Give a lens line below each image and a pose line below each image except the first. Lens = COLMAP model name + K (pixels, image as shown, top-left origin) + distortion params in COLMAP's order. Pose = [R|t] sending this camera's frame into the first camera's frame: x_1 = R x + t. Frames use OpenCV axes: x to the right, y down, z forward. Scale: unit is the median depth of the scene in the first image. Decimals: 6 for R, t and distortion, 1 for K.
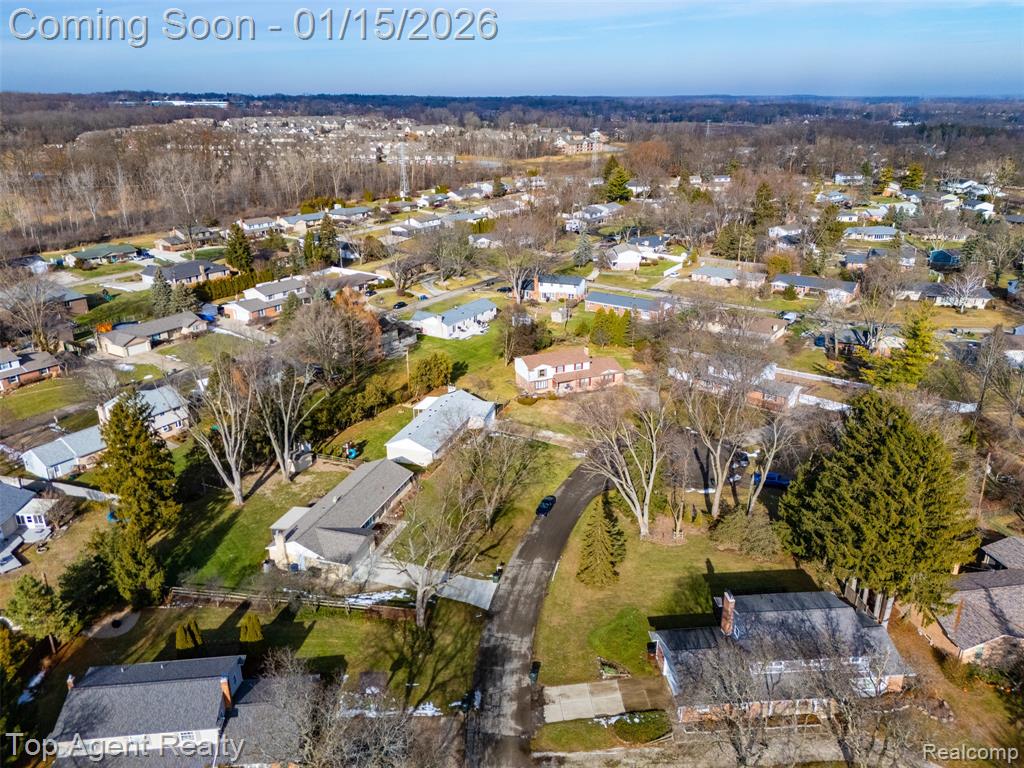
lens RADIAL K [[747.1, 0, 513.8], [0, 747.1, 386.2], [0, 0, 1]] dist [0.083161, -0.081629]
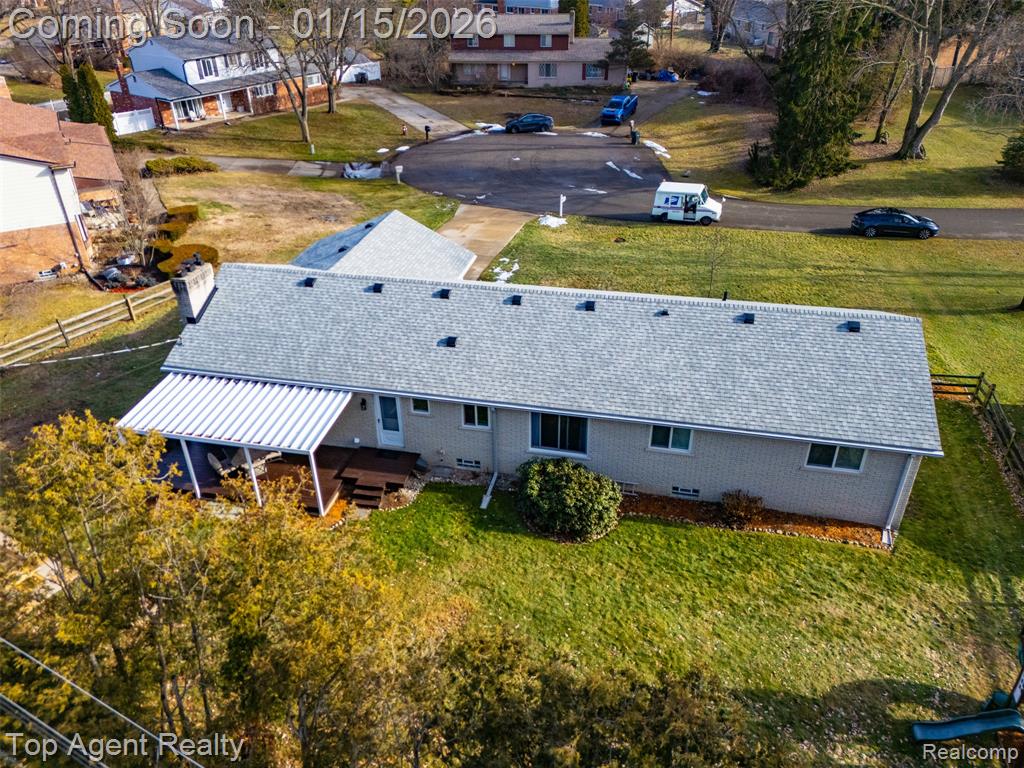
lens RADIAL K [[747.1, 0, 514.7], [0, 747.1, 384.3], [0, 0, 1]] dist [0.083161, -0.081629]
pose [[-0.110553, -0.509737, 0.853198, -0.157463], [0.360057, 0.779604, 0.512423, -0.026384], [-0.926357, 0.363850, 0.097347, 0.569072]]
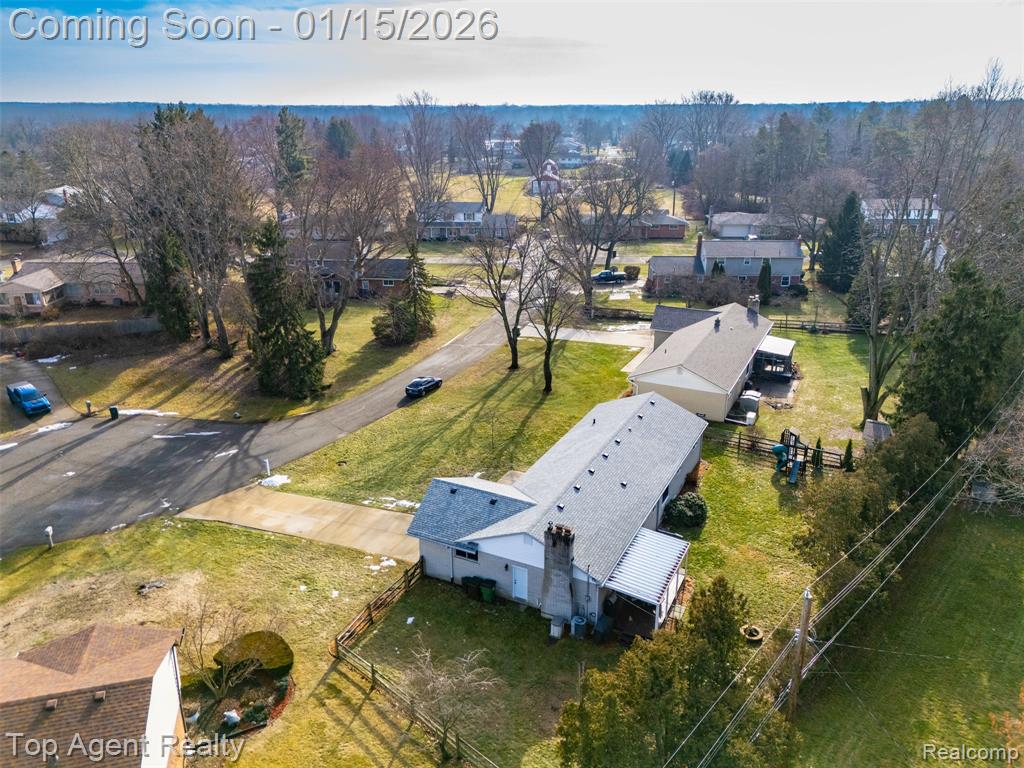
lens RADIAL K [[747.1, 0, 514.0], [0, 747.1, 384.0], [0, 0, 1]] dist [0.083161, -0.081629]
pose [[-0.989964, -0.039749, 0.135617, -0.062612], [0.059119, 0.755152, 0.652878, -0.133150], [-0.128363, 0.654343, -0.745224, 0.719974]]
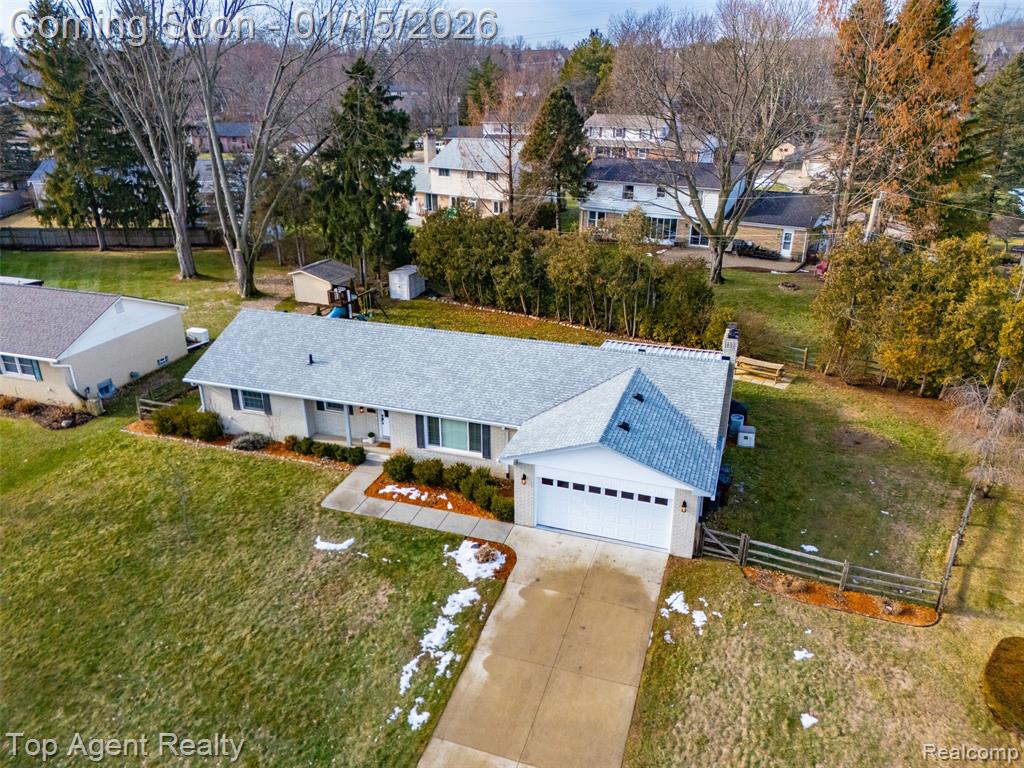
lens RADIAL K [[747.1, 0, 514.2], [0, 747.1, 385.8], [0, 0, 1]] dist [0.083161, -0.081629]
pose [[0.002260, 0.395868, -0.918305, 0.077901], [-0.352061, 0.859829, 0.369793, -0.028664], [0.935974, 0.322463, 0.141313, 0.563396]]
